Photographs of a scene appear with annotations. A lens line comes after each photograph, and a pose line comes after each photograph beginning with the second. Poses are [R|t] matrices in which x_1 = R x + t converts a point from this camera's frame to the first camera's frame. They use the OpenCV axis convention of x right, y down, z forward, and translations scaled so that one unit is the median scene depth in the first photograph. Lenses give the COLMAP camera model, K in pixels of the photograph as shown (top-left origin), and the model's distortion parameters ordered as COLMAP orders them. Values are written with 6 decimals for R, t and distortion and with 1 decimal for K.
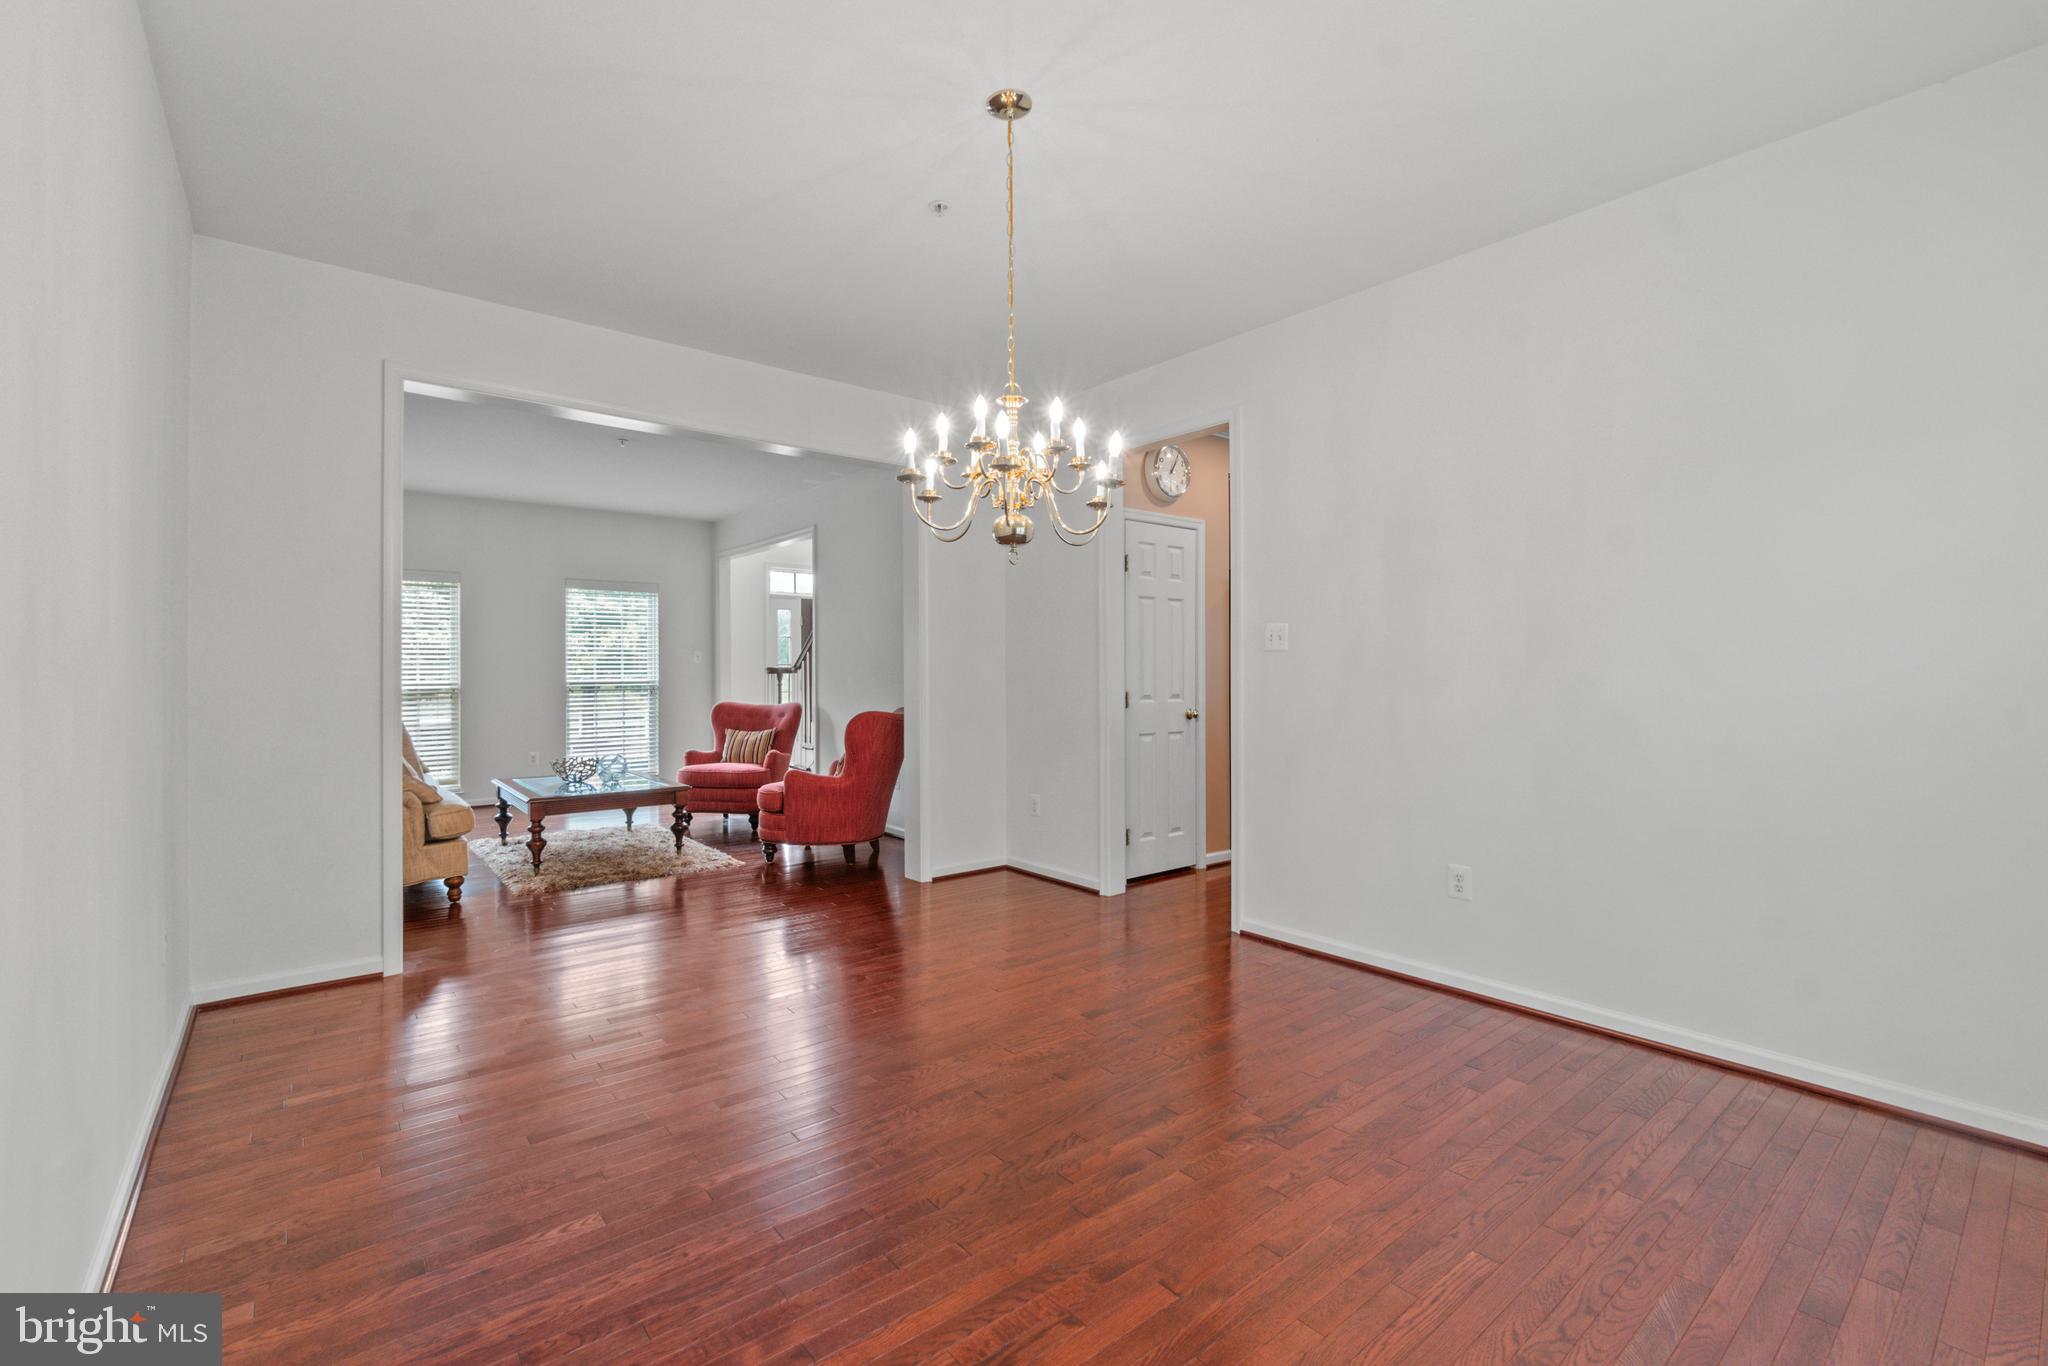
lens RADIAL K [[878.1, 0, 1023.3], [0, 878.1, 673.7], [0, 0, 1]] dist [-0.001141, -0.000048]
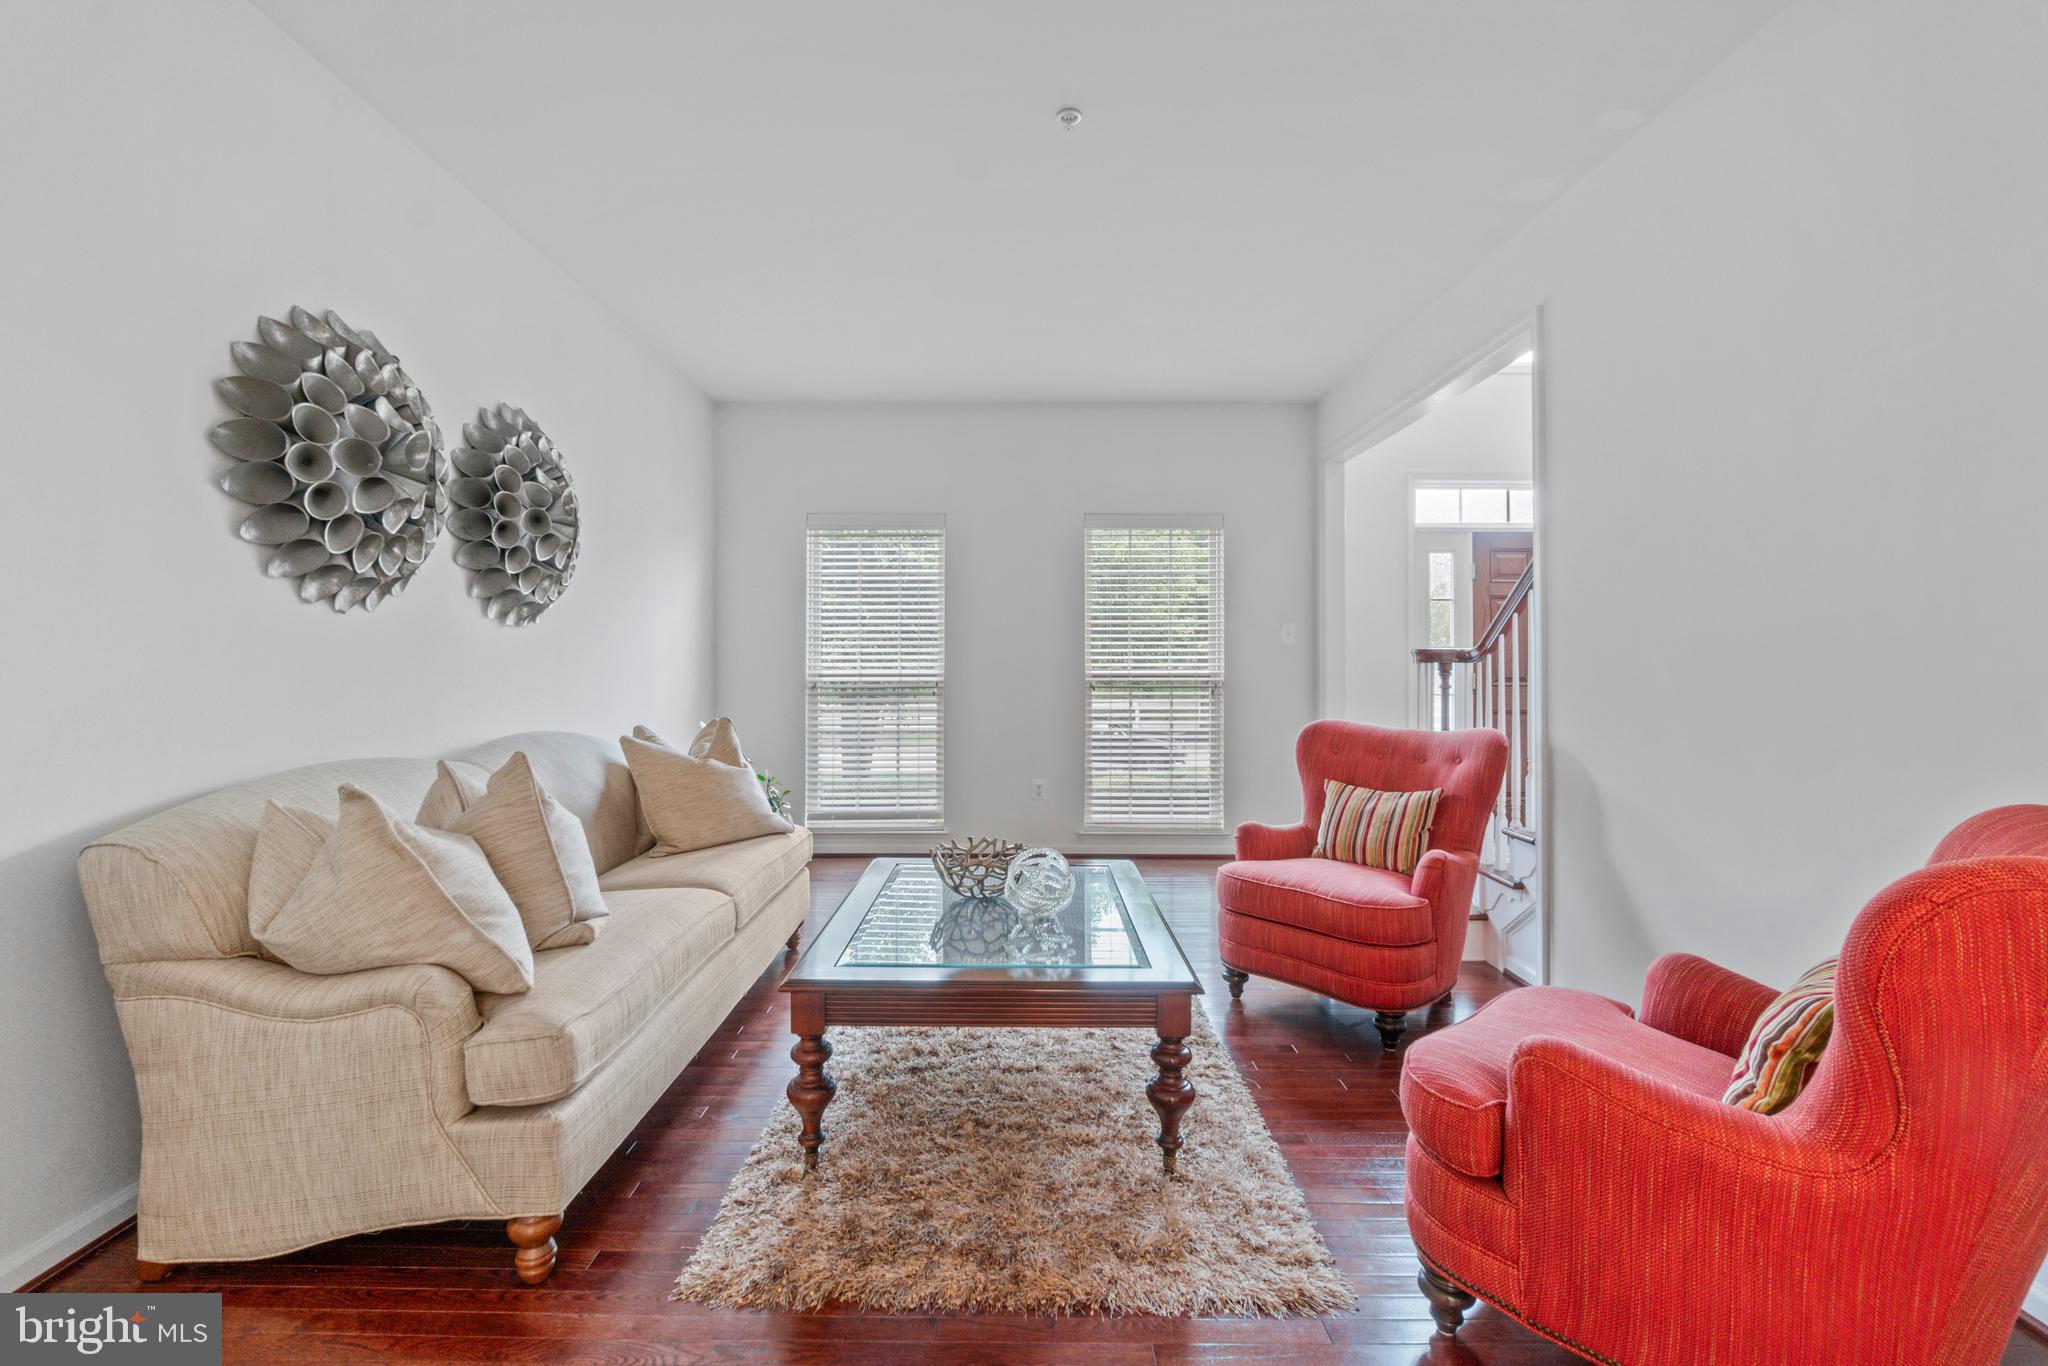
lens RADIAL K [[868.2, 0, 1017.7], [0, 868.2, 648.7], [0, 0, 1]] dist [-0.000762, -0.000081]
pose [[0.764915, -0.003519, -0.644121, -0.165912], [-0.008449, 0.999844, -0.015497, 0.001488], [0.644075, 0.017296, 0.764767, 0.538614]]
